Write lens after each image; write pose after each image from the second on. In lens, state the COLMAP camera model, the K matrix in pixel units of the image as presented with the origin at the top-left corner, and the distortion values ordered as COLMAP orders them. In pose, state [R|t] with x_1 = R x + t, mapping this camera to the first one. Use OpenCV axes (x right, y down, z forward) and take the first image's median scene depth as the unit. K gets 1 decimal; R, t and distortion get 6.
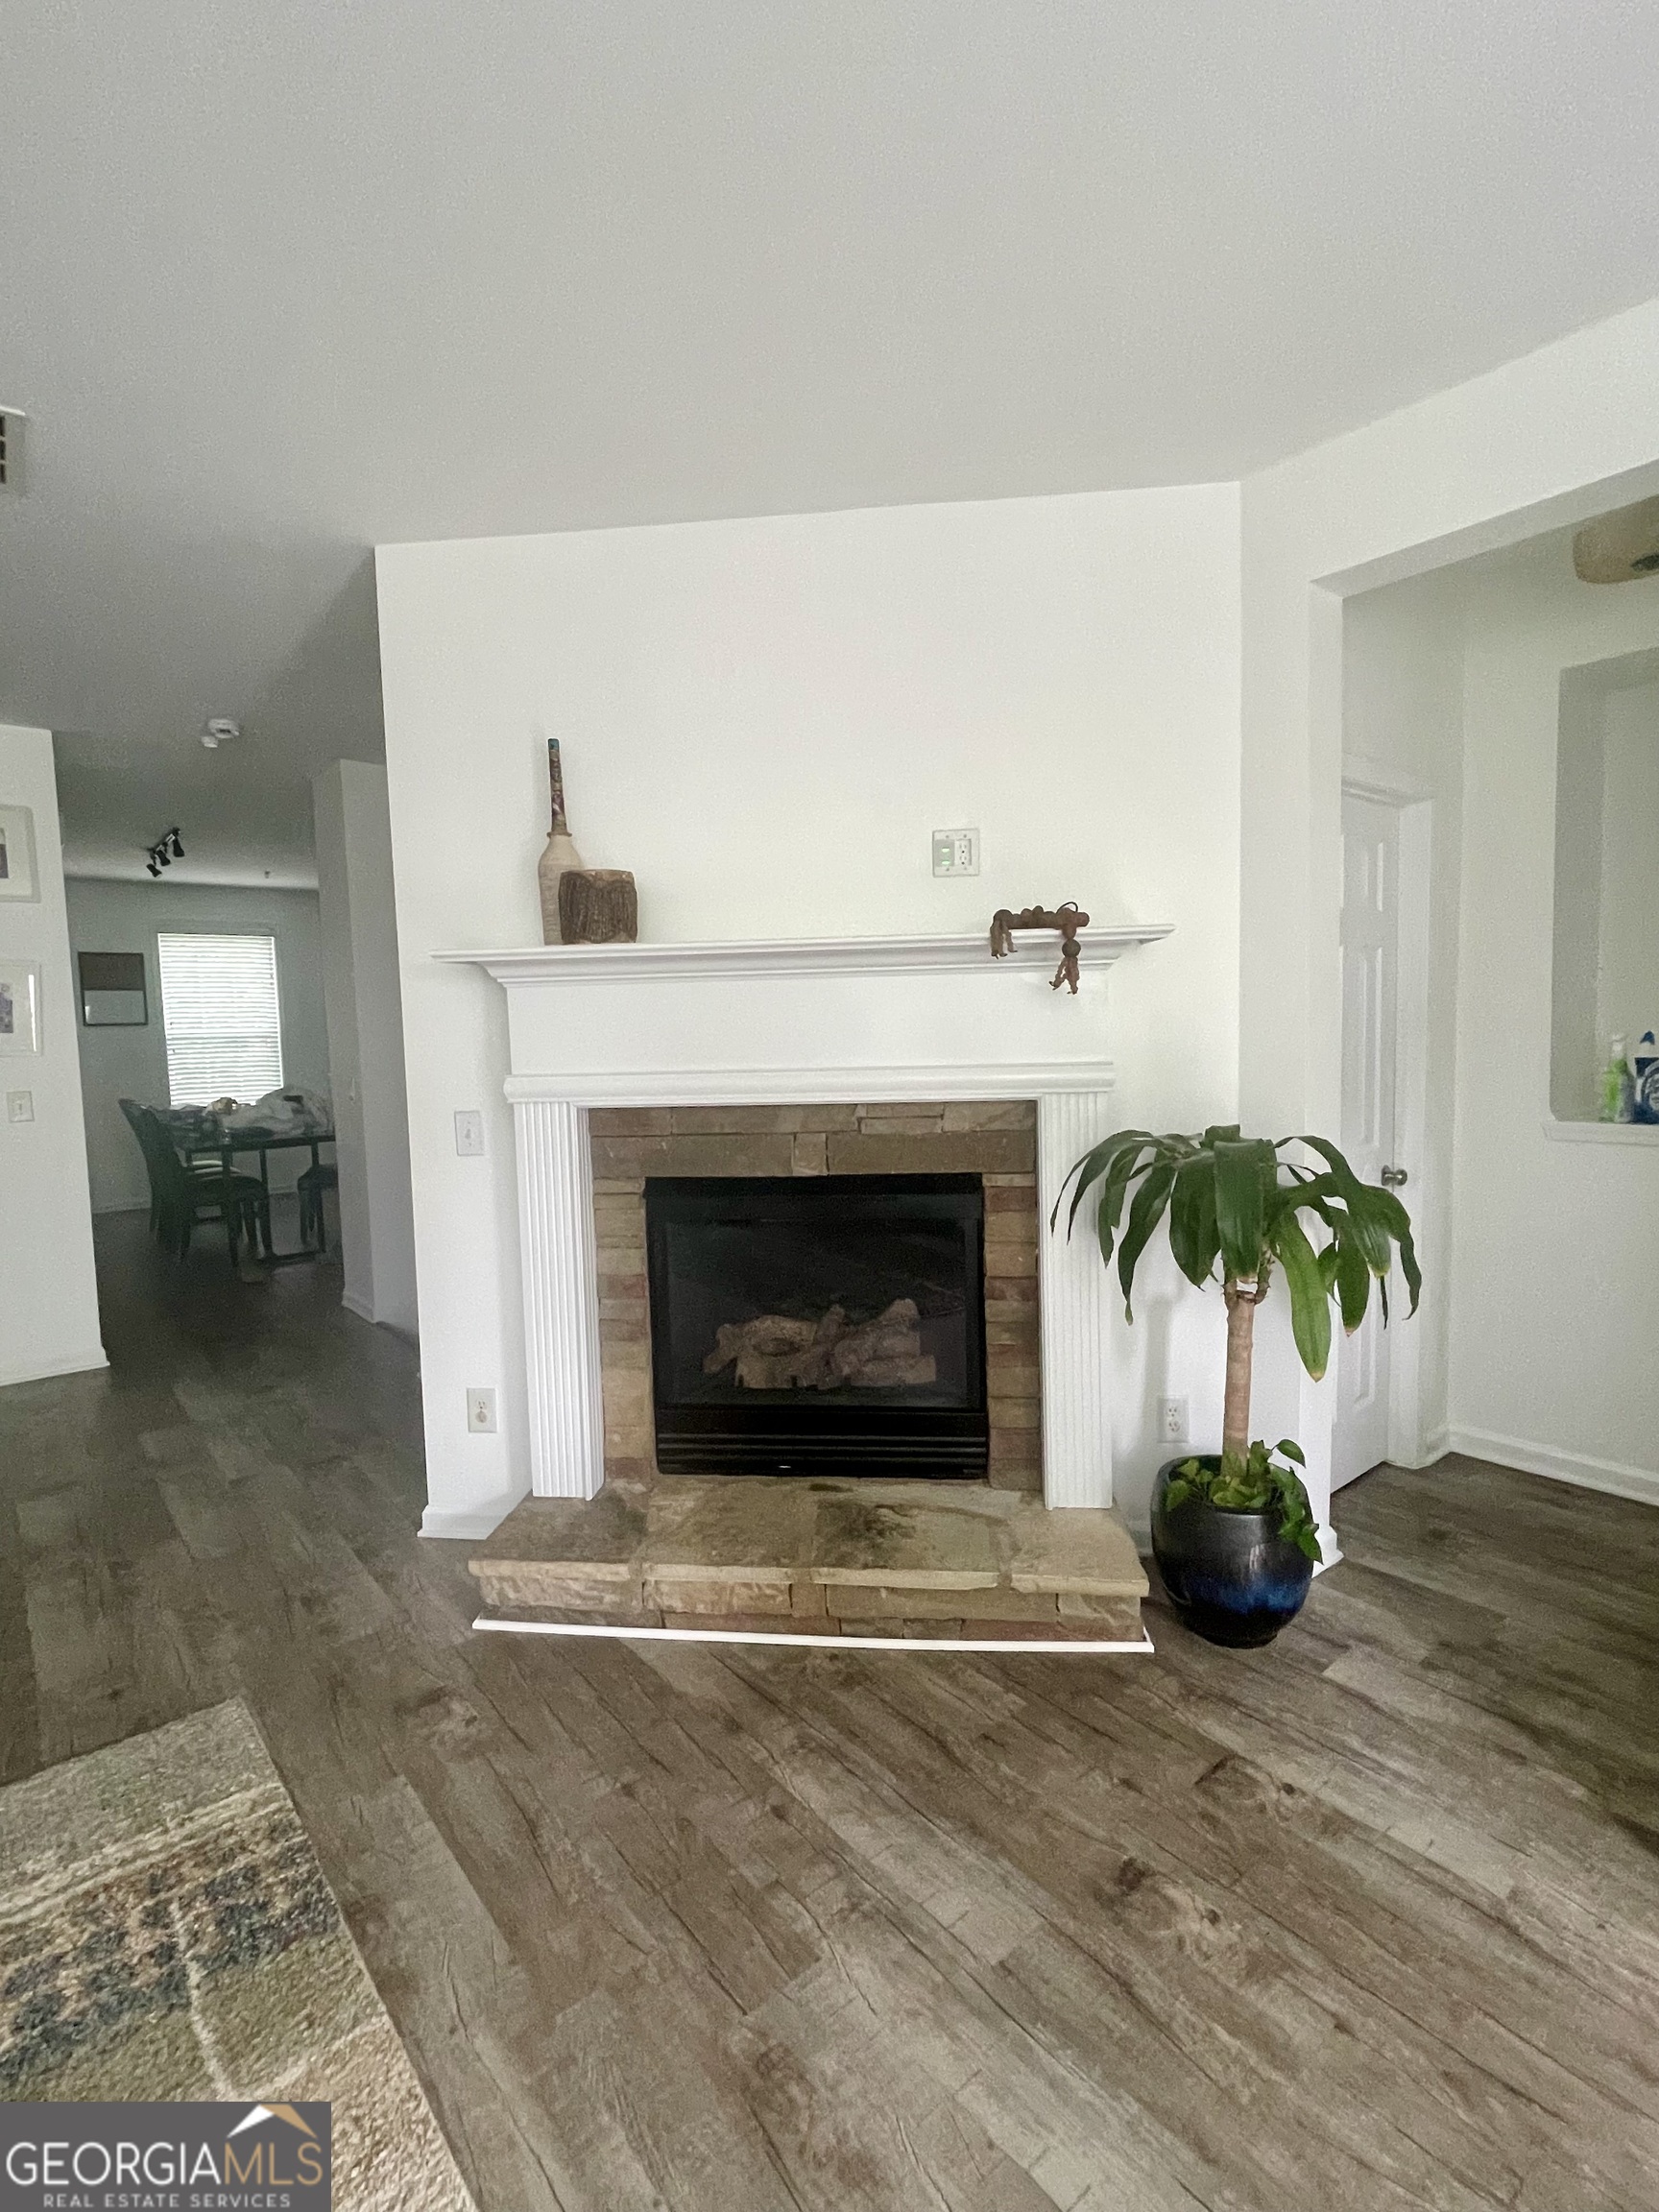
lens RADIAL K [[1054.4, 0, 829.5], [0, 1054.4, 1106.0], [0, 0, 1]] dist [-0.002414, 0.000204]
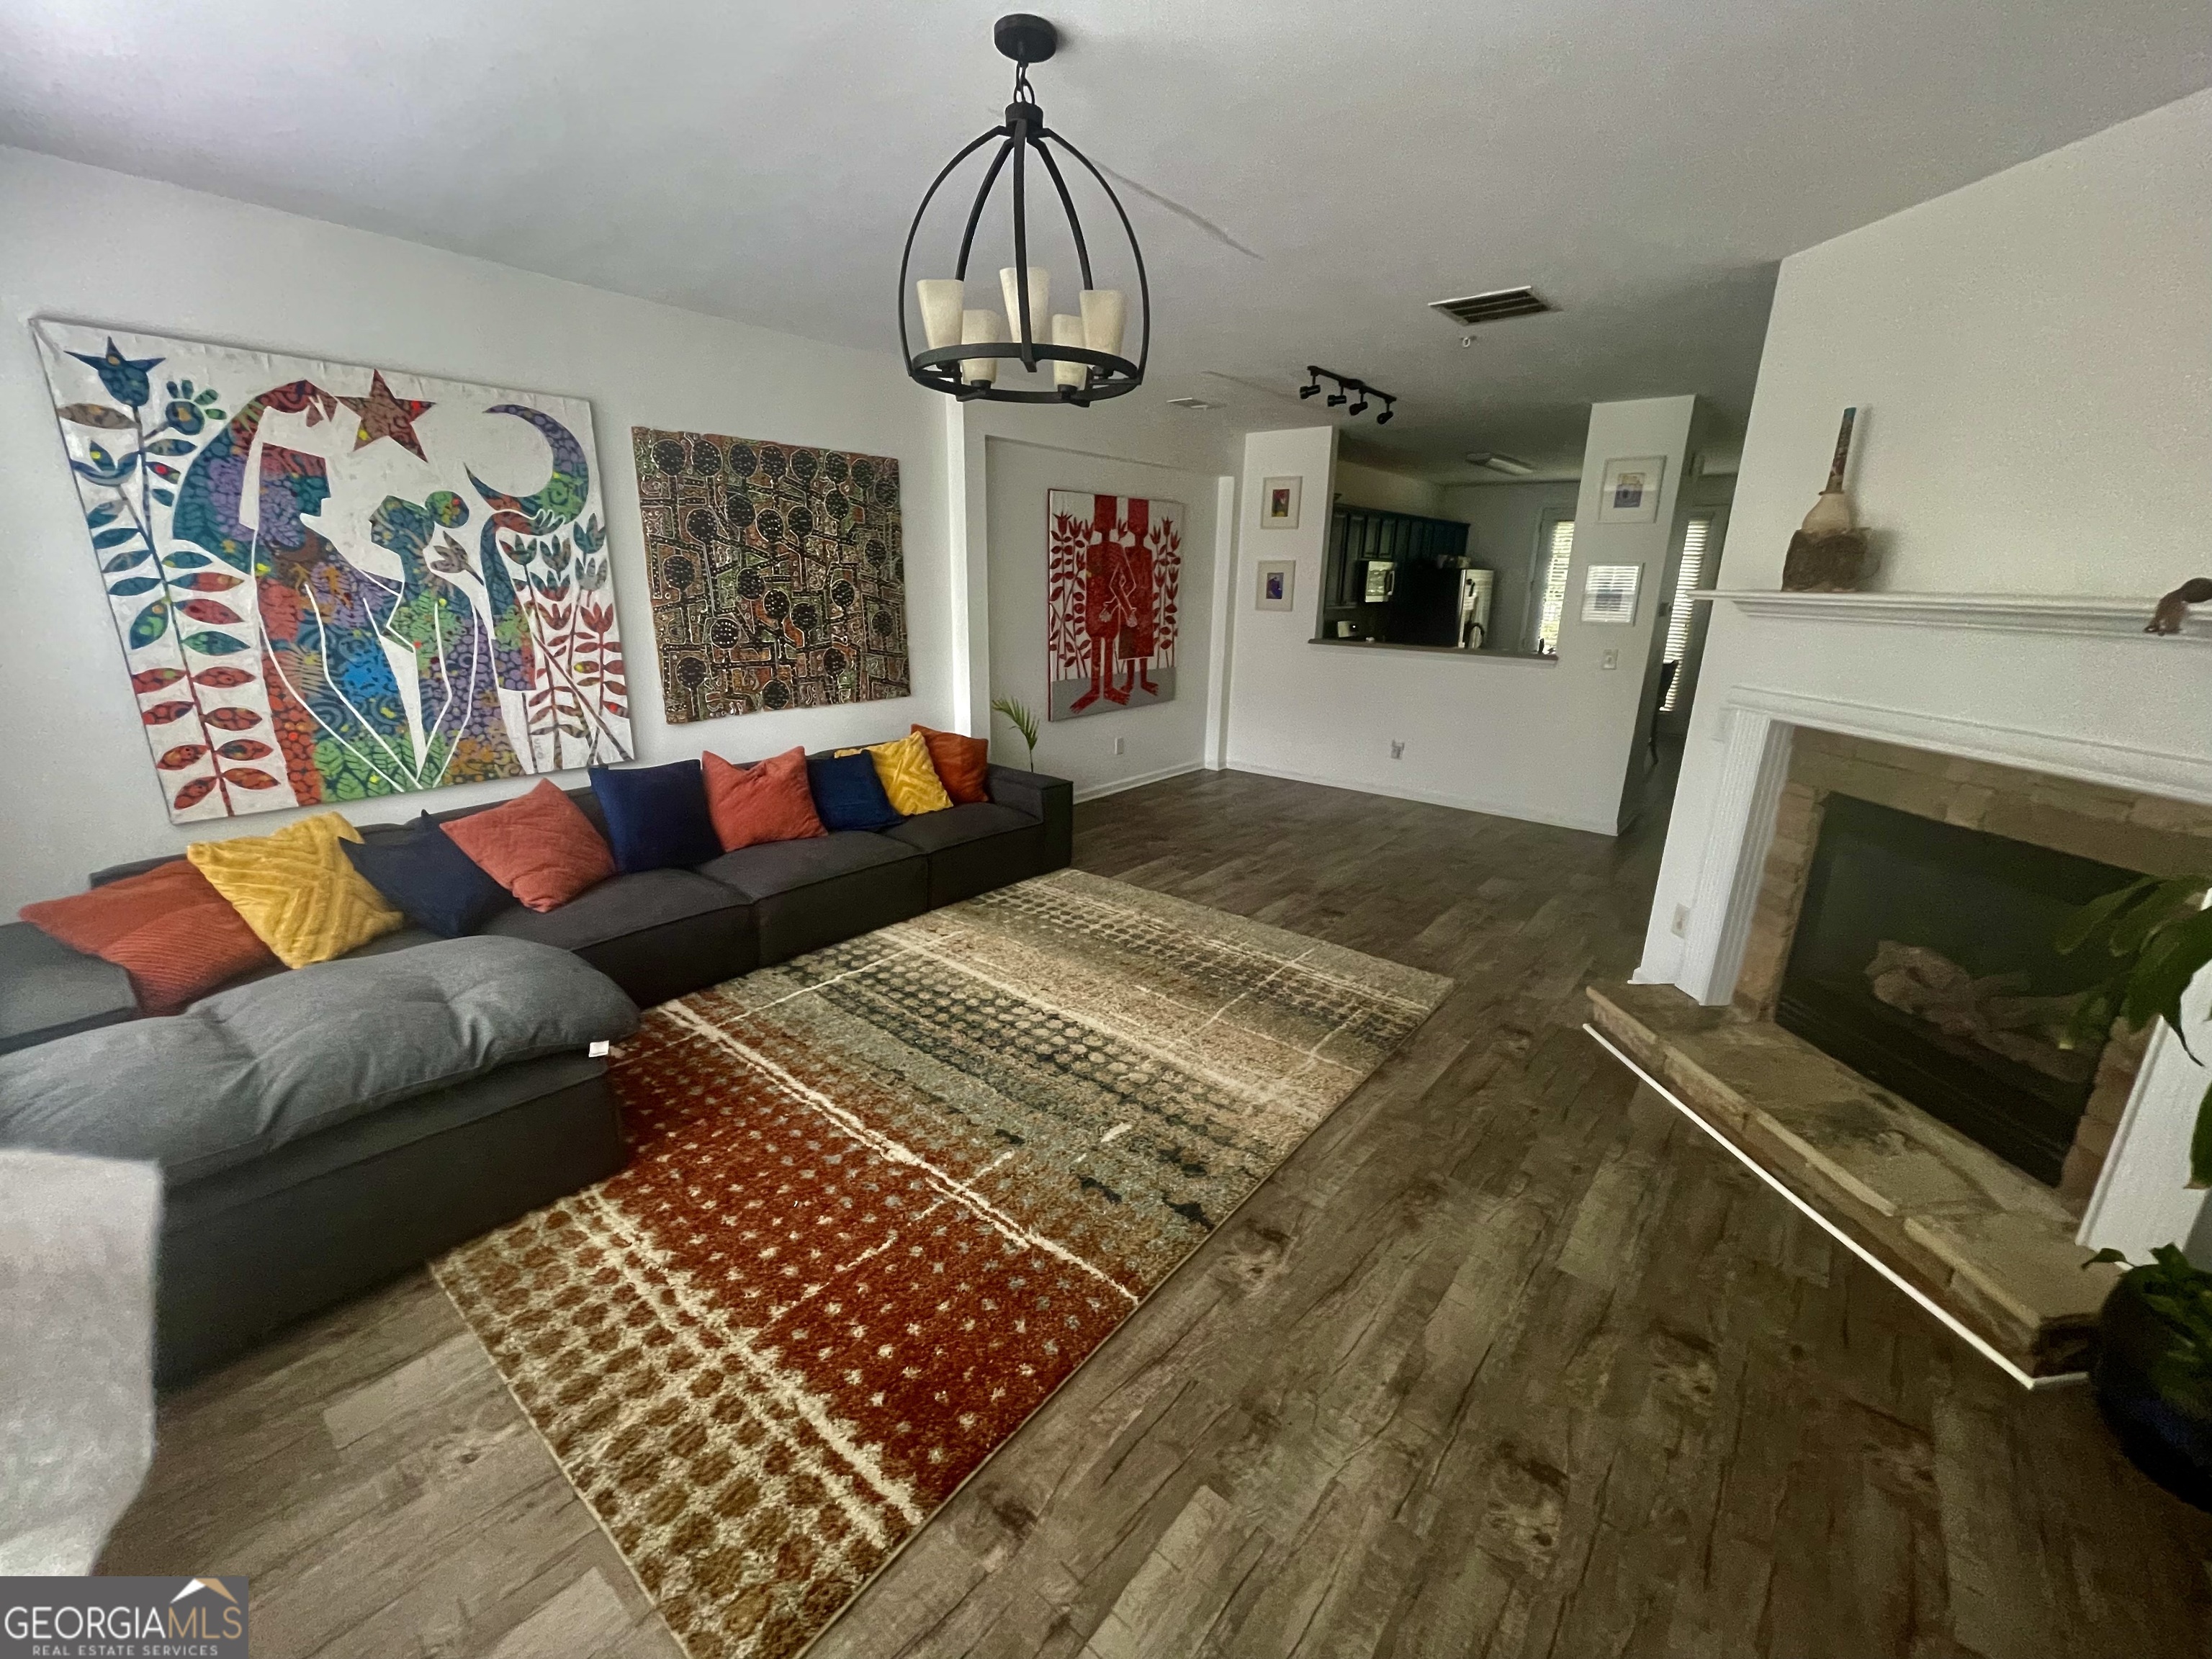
lens RADIAL K [[871.5, 0, 1106.0], [0, 871.5, 829.5], [0, 0, 1]] dist [-0.007315, -0.000510]
pose [[0.190105, 0.299089, -0.935097, 0.695994], [-0.098827, 0.953458, 0.284871, -0.101958], [0.976777, 0.038258, 0.210815, -0.005398]]
